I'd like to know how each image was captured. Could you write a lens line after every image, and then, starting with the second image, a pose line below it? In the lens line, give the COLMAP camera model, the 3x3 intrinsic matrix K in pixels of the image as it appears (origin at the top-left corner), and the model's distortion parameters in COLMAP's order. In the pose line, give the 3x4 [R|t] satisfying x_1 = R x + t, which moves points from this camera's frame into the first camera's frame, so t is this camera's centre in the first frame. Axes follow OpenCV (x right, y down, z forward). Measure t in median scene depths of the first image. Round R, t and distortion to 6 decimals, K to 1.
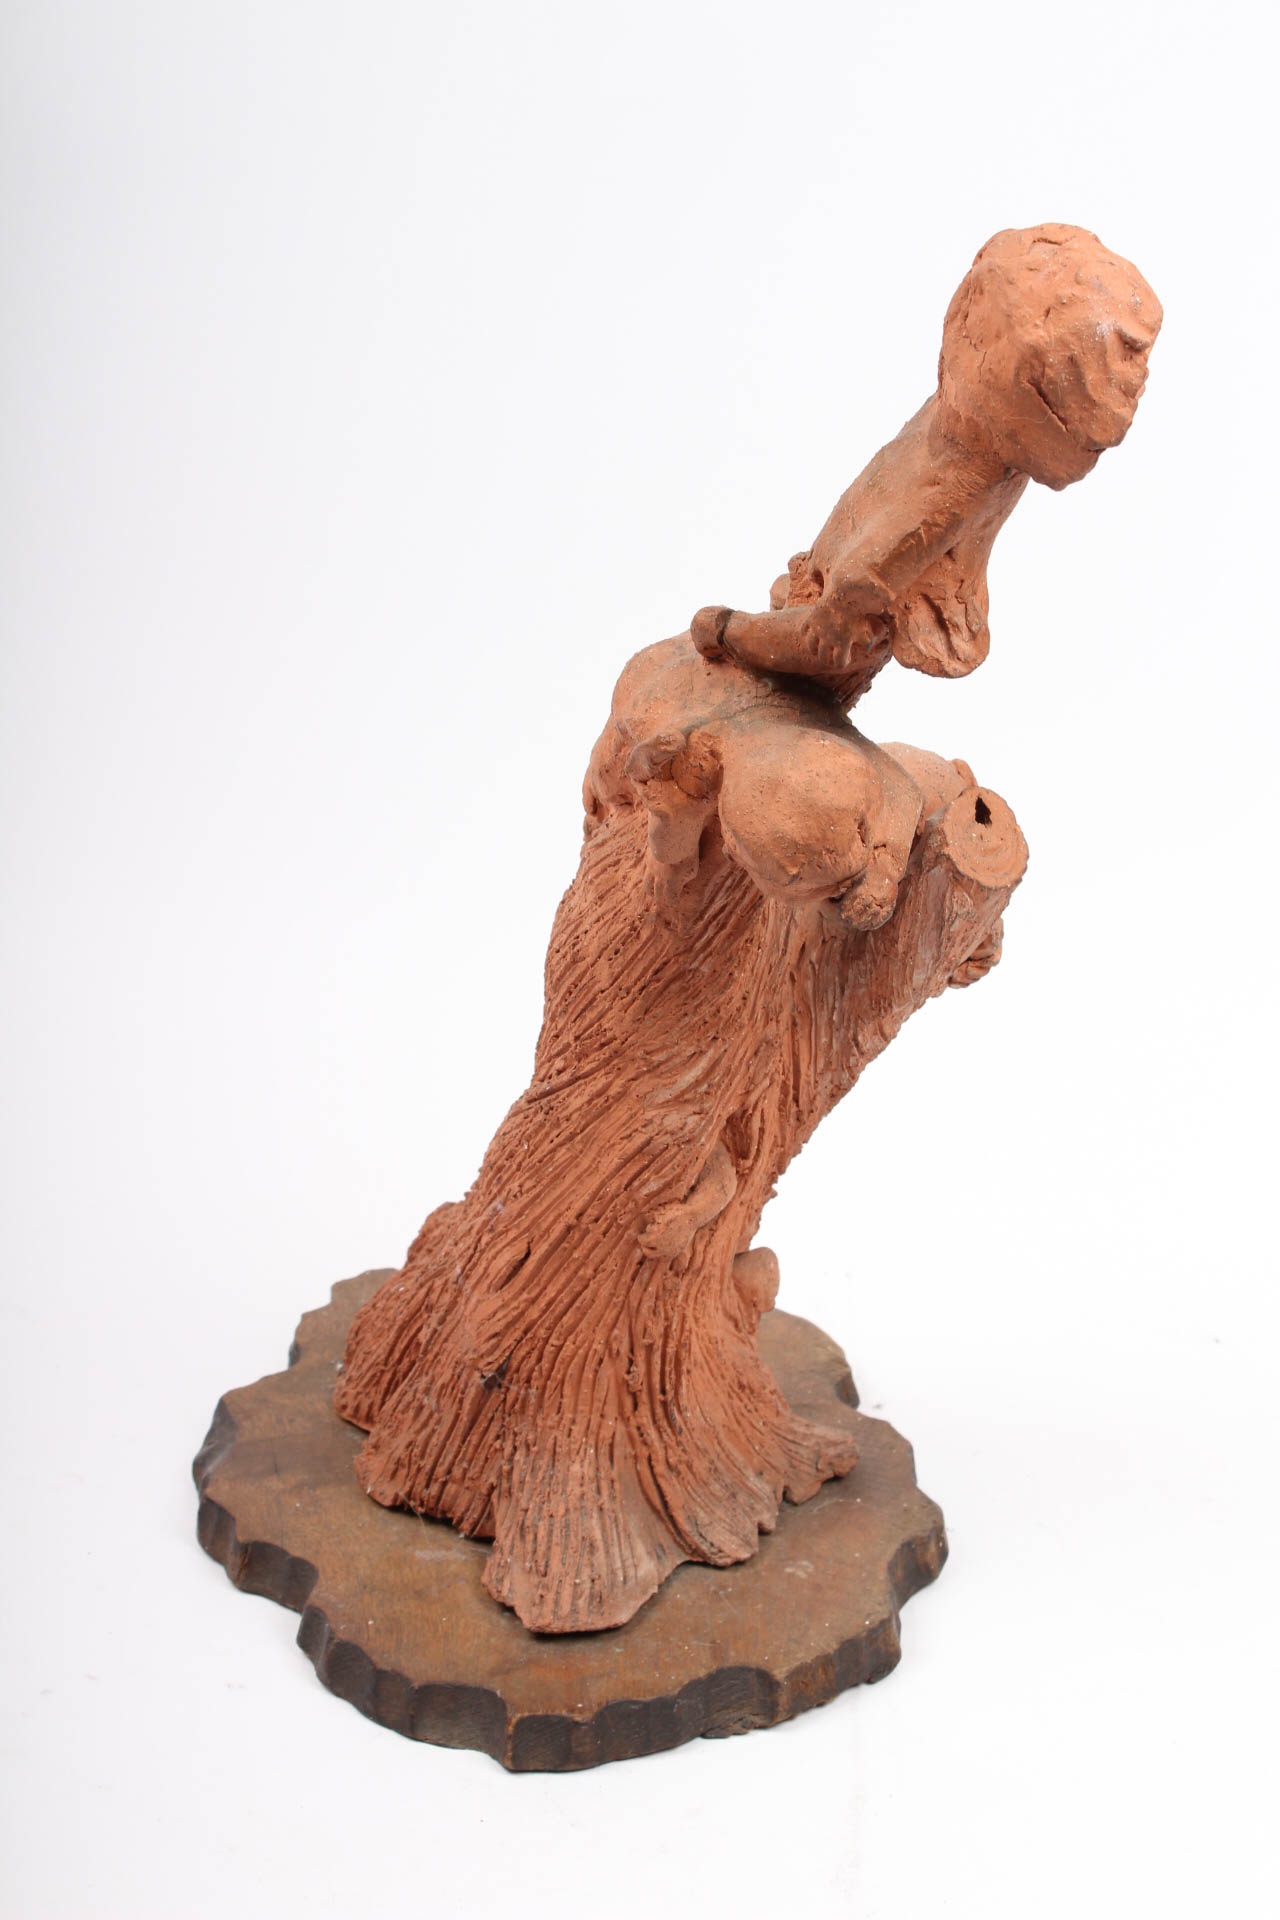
lens RADIAL K [[3494.6, 0, 638.0], [0, 3494.6, 956.3], [0, 0, 1]] dist [-0.031021, 0.000000]
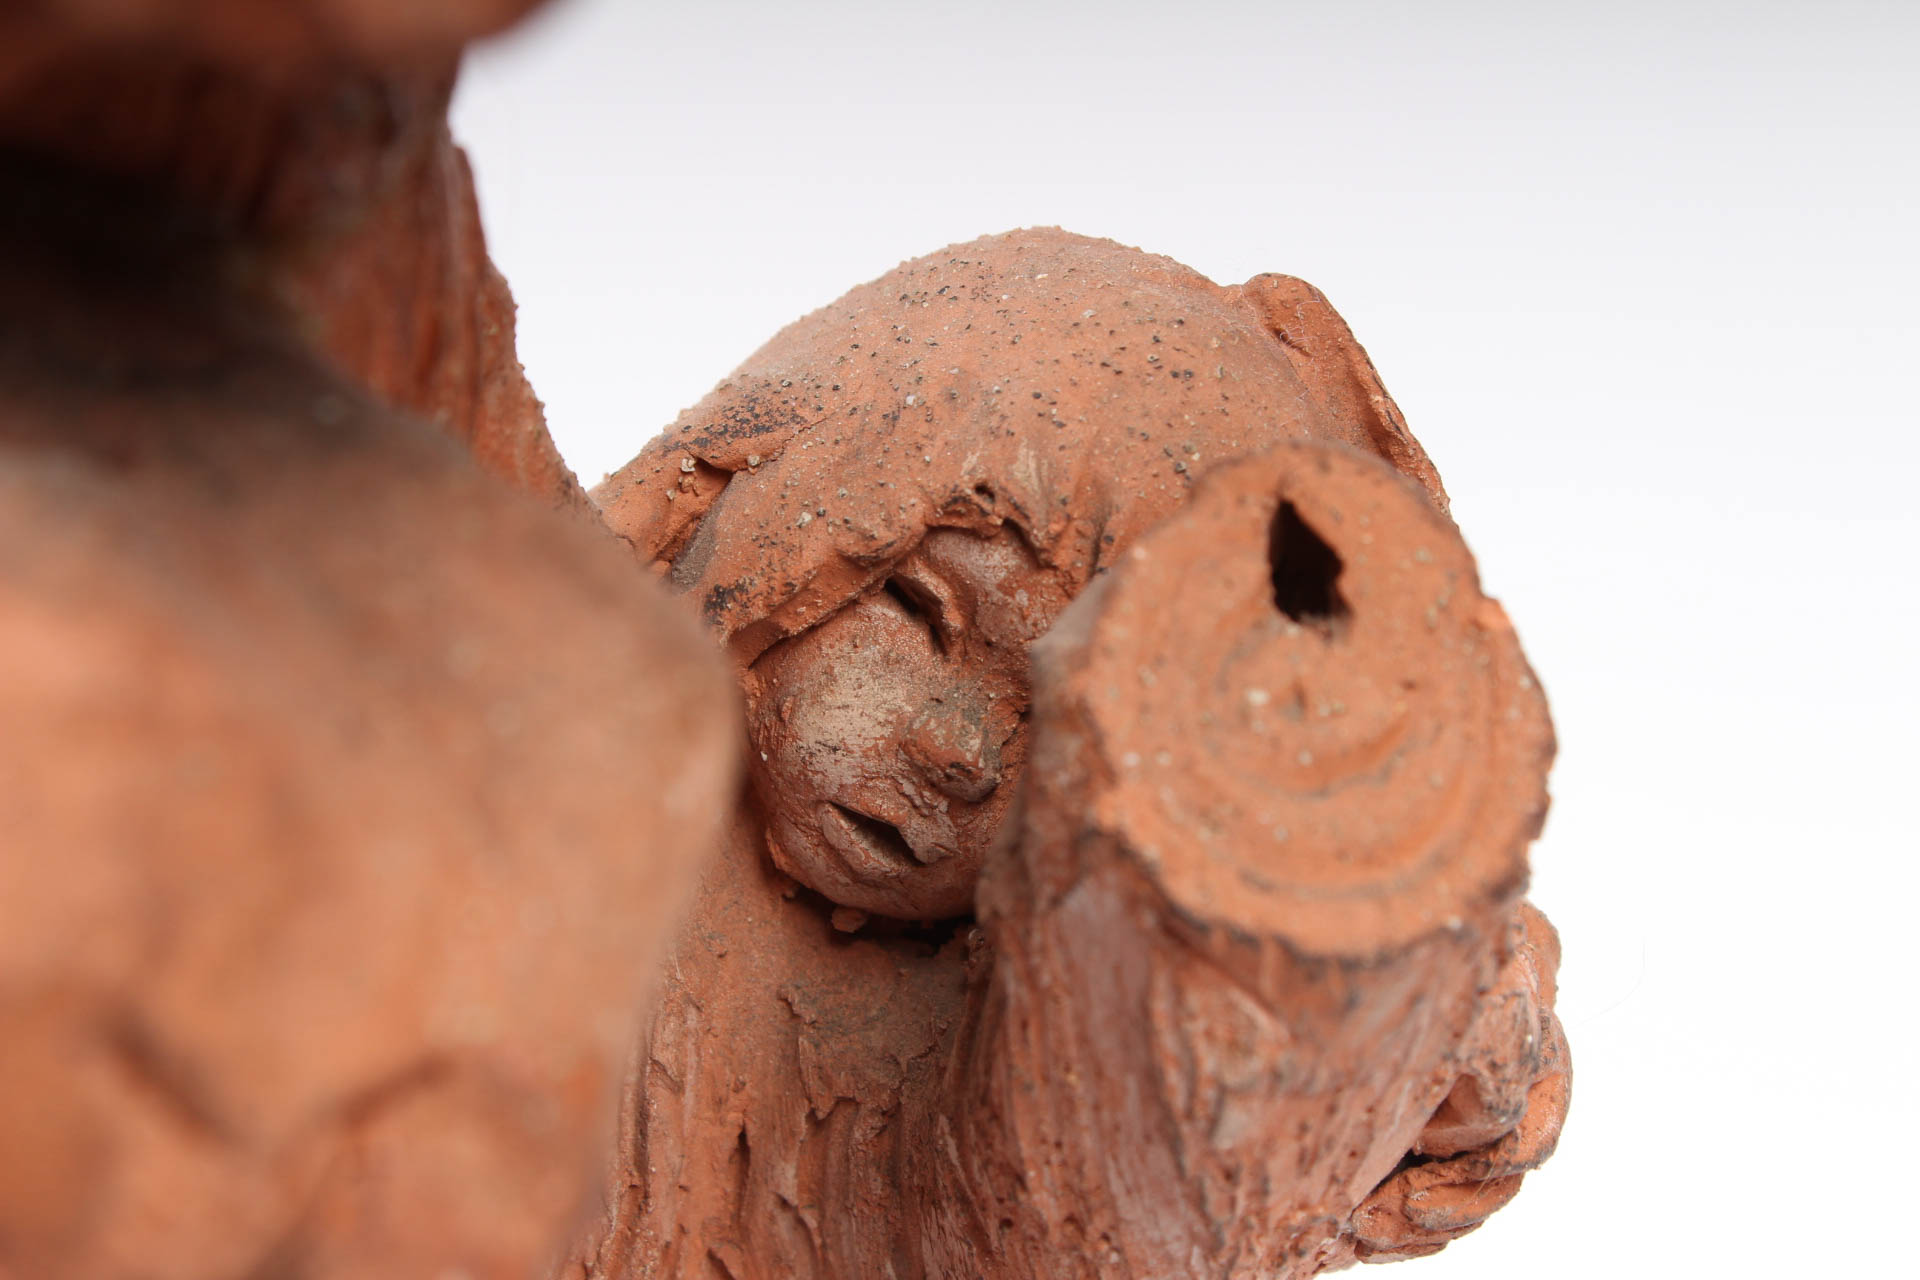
lens RADIAL K [[4512.0, 0, 961.1], [0, 4512.0, 641.6], [0, 0, 1]] dist [0.093655, 0.000000]
pose [[0.975187, -0.125917, -0.182086, 0.127463], [0.141784, 0.986908, 0.076872, -0.060654], [0.170023, -0.100782, 0.980273, 0.731415]]
